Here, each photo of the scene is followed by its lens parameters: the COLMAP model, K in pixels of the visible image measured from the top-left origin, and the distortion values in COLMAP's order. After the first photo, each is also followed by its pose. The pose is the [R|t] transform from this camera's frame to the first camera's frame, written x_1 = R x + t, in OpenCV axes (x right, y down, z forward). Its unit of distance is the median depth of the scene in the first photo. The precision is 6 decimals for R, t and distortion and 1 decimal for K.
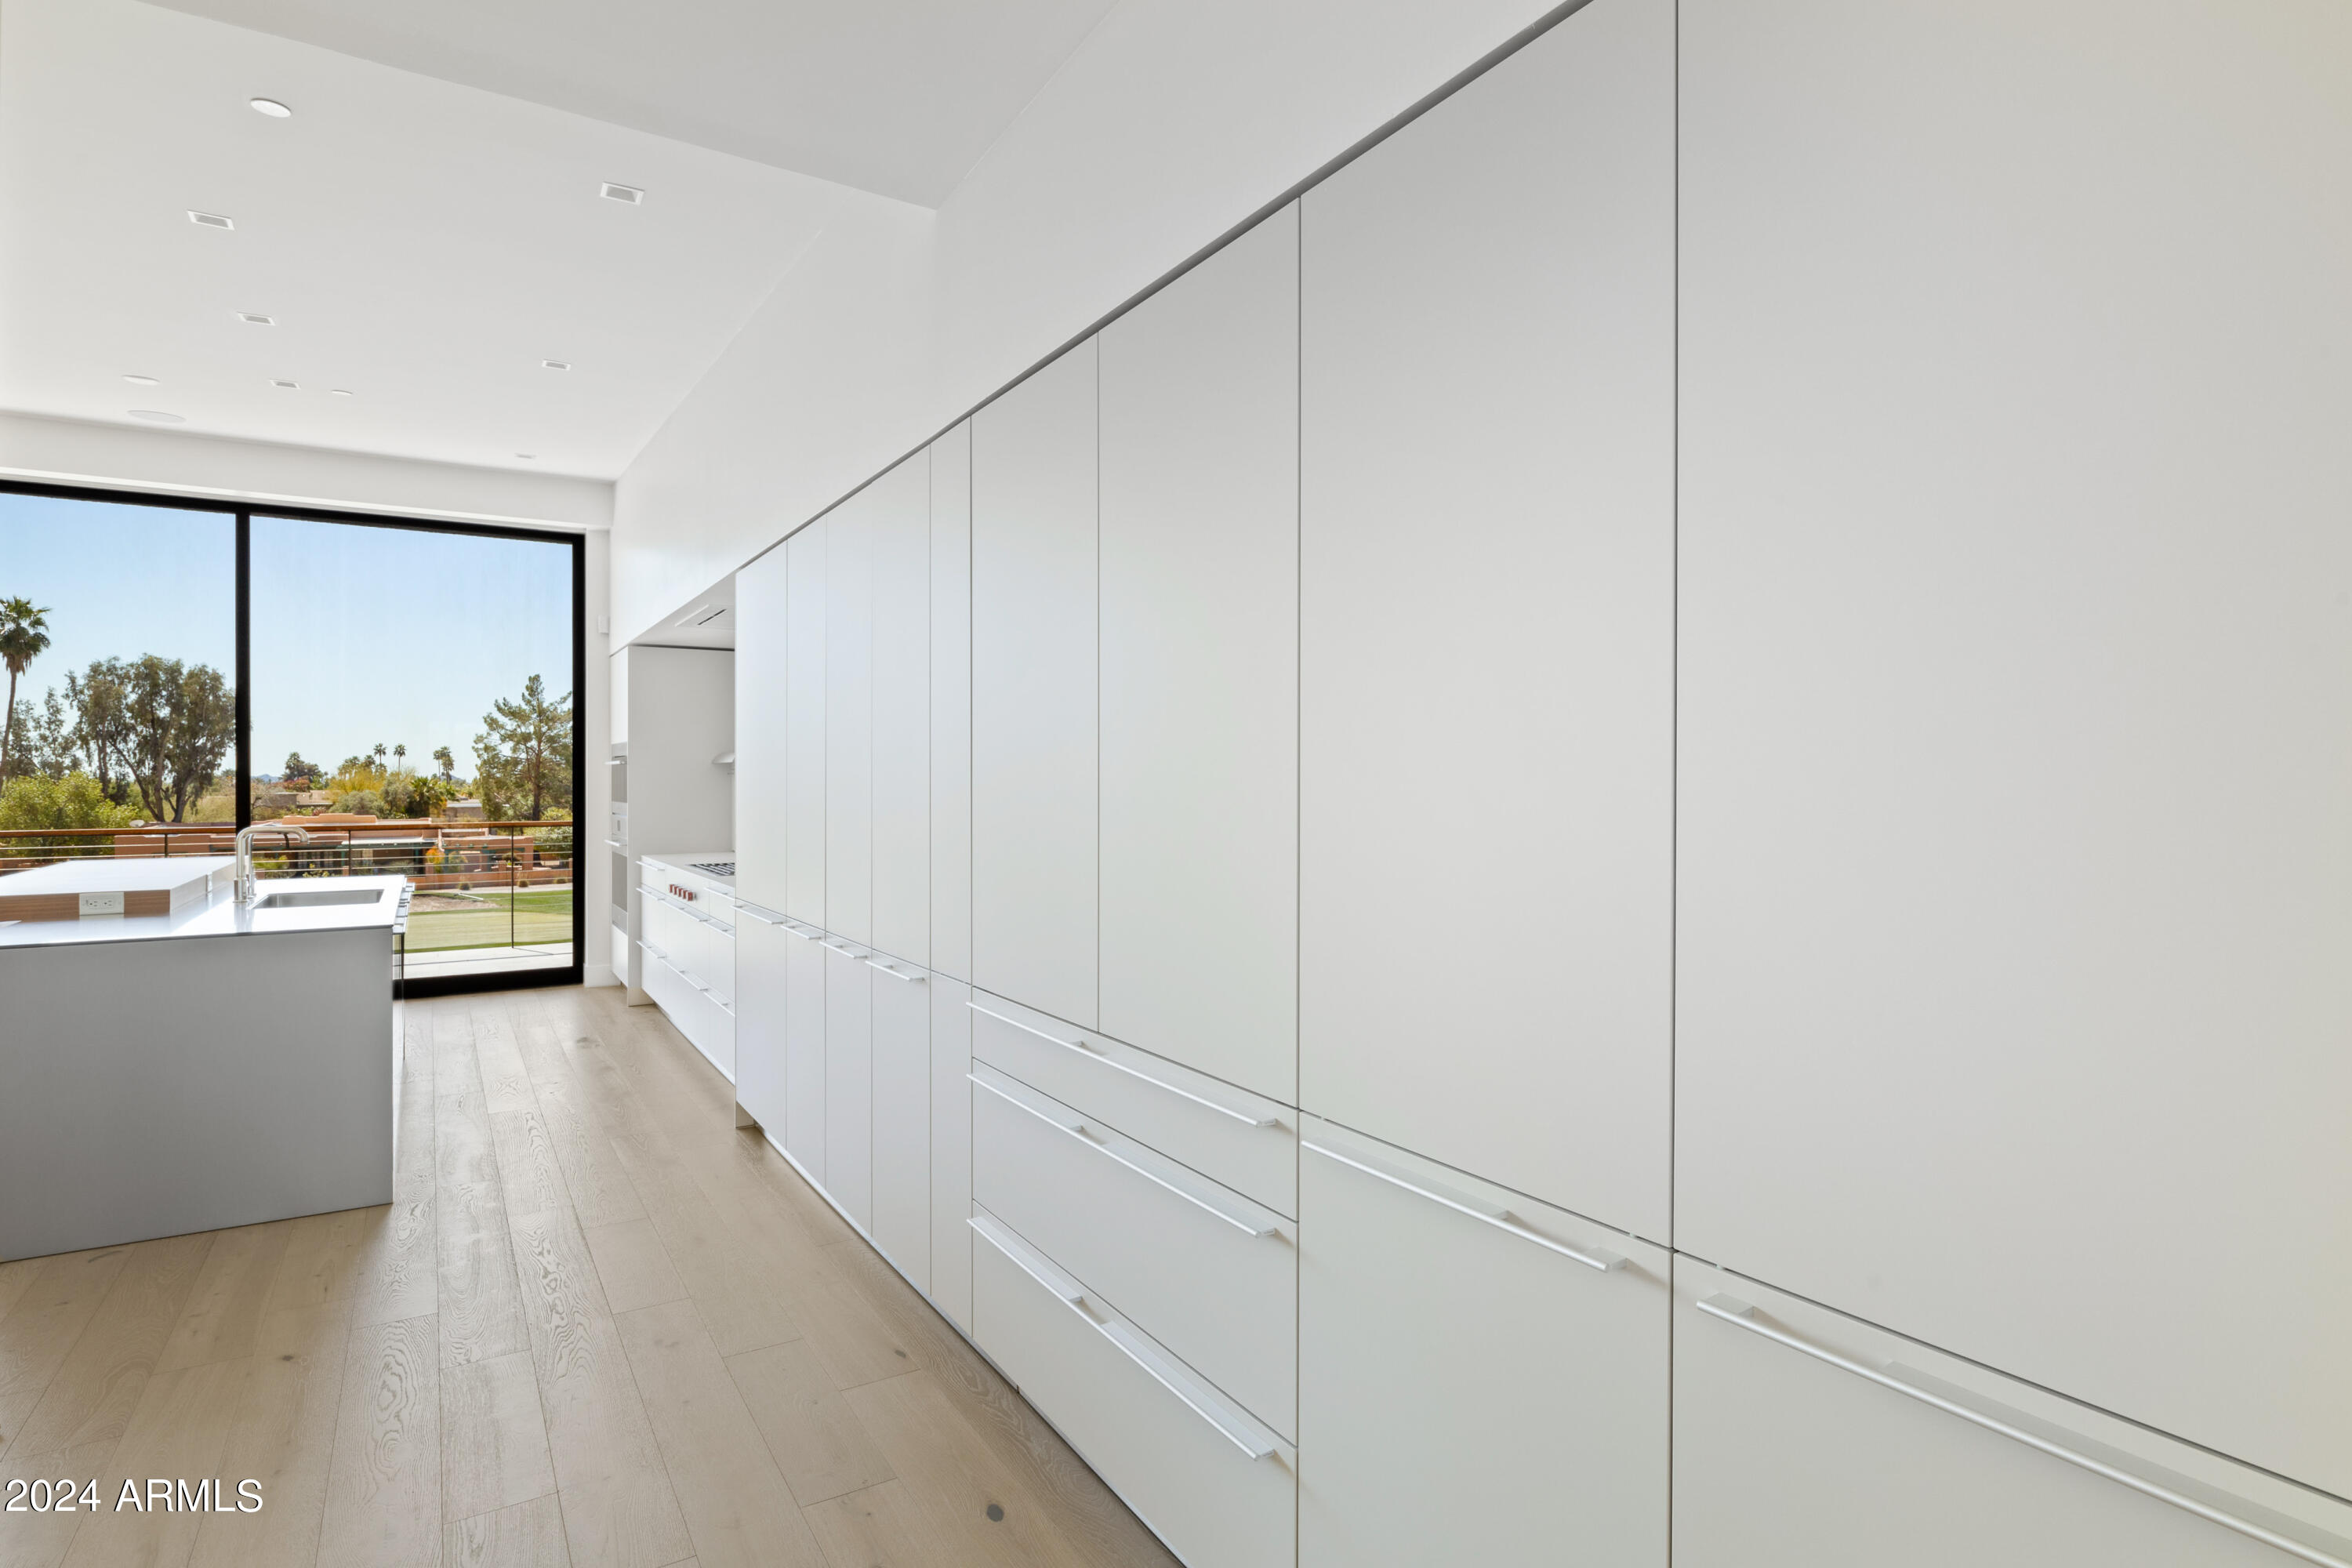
lens RADIAL K [[1237.1, 0, 1166.5], [0, 1237.1, 782.2], [0, 0, 1]] dist [-0.000193, 0.001187]
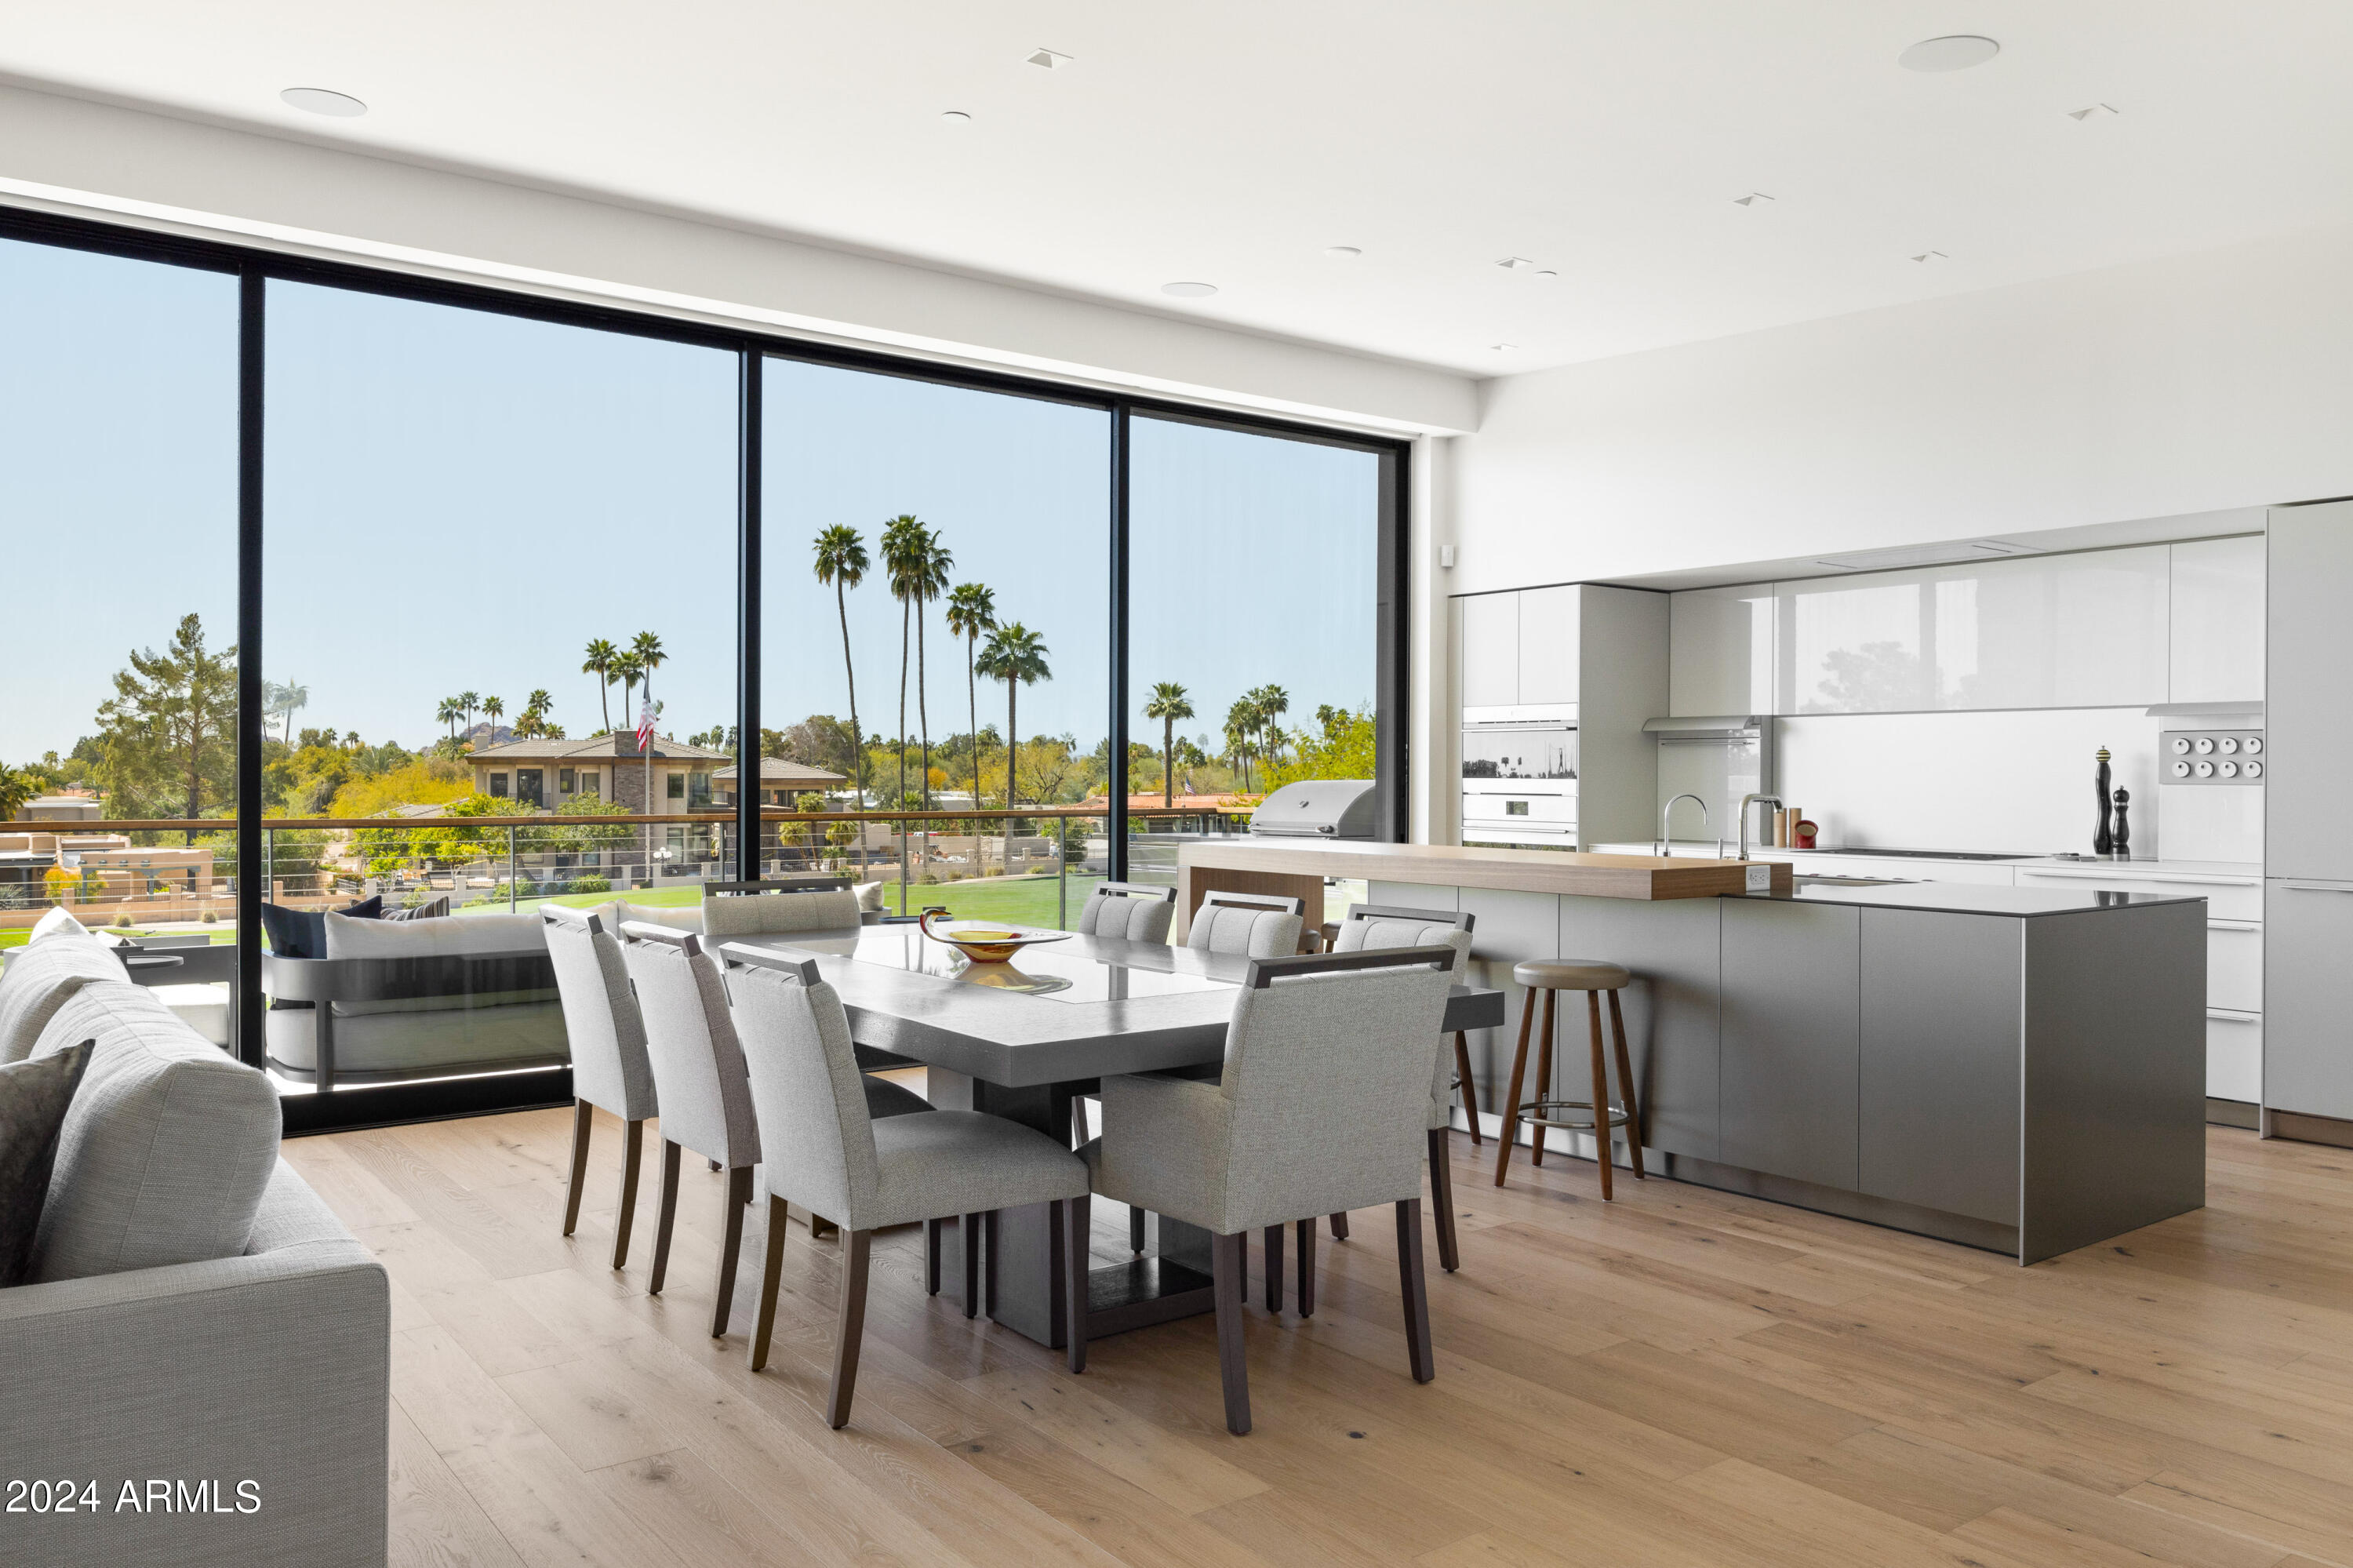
lens RADIAL K [[1709.4, 0, 1175.7], [0, 1709.4, 789.8], [0, 0, 1]] dist [-0.007796, -0.005354]
pose [[0.993785, 0.003341, 0.111267, -0.070227], [-0.004222, 0.999962, 0.007680, 0.001242], [-0.111237, -0.008102, 0.993761, -0.006231]]
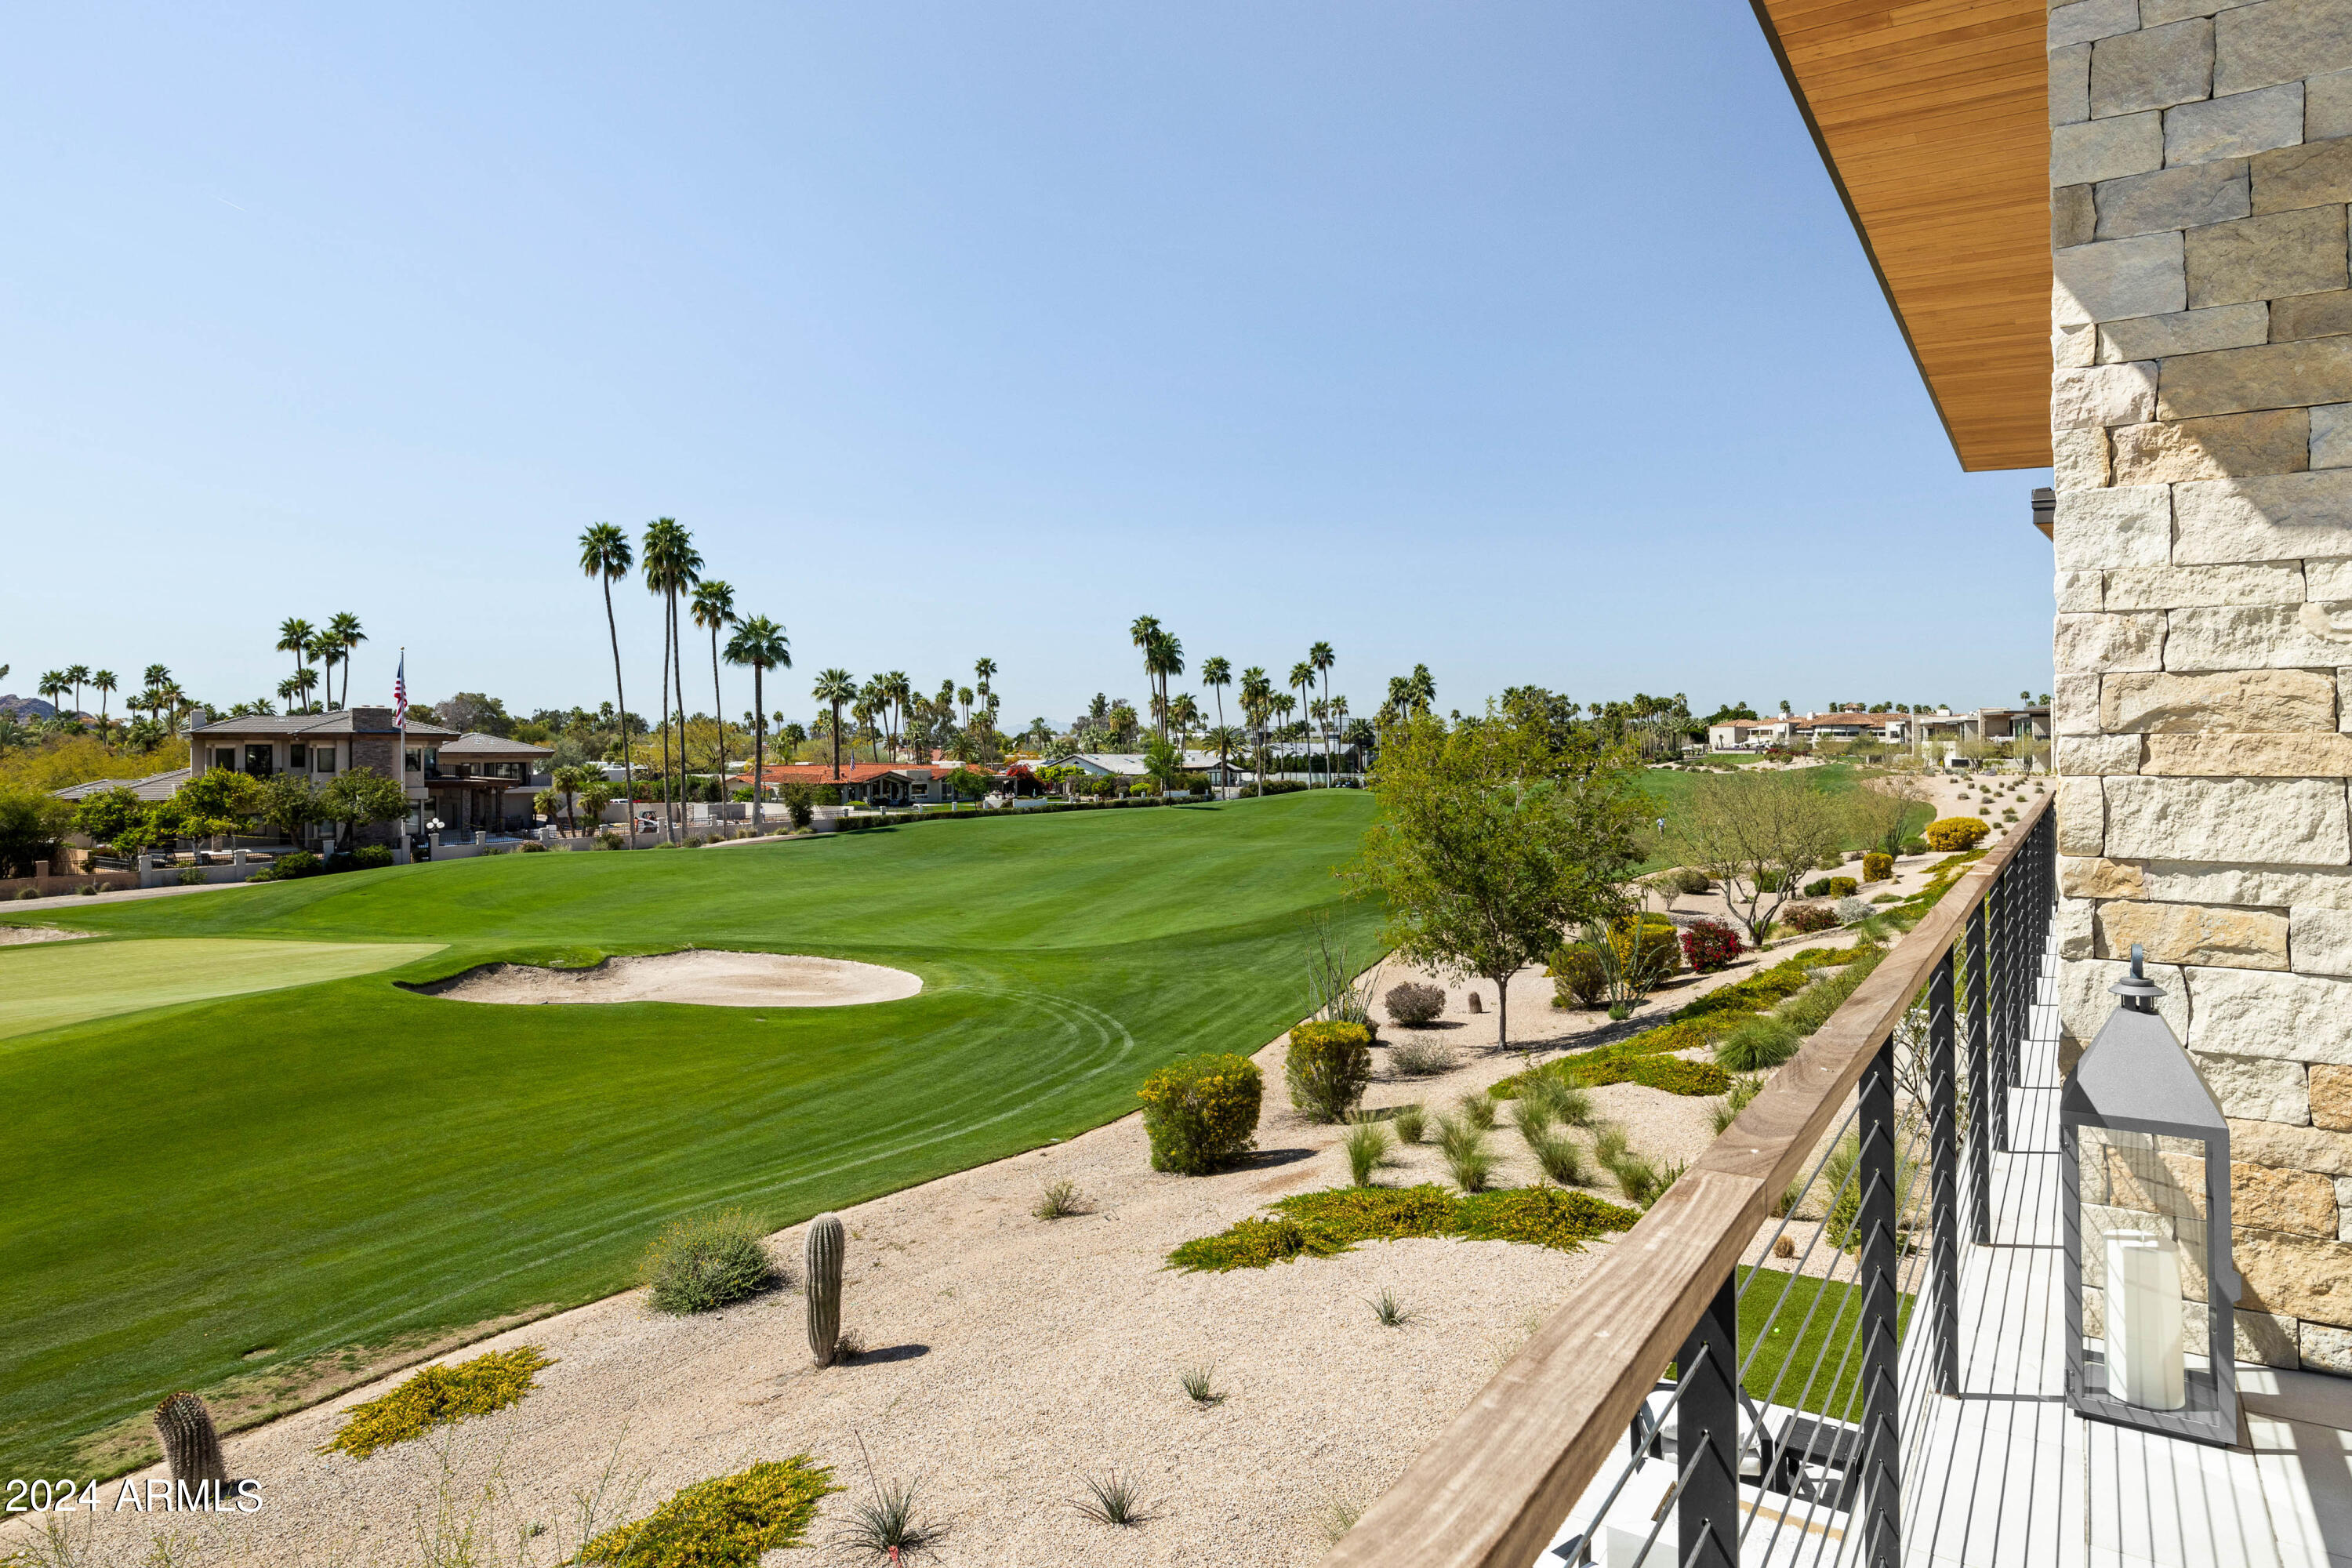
lens RADIAL K [[1371.4, 0, 1170.4], [0, 1371.4, 806.0], [0, 0, 1]] dist [-0.025335, -0.000323]
pose [[0.899577, -0.013646, 0.436549, -0.202591], [-0.005380, 0.999090, 0.042316, -0.001763], [-0.436730, -0.040415, 0.898685, 0.044484]]
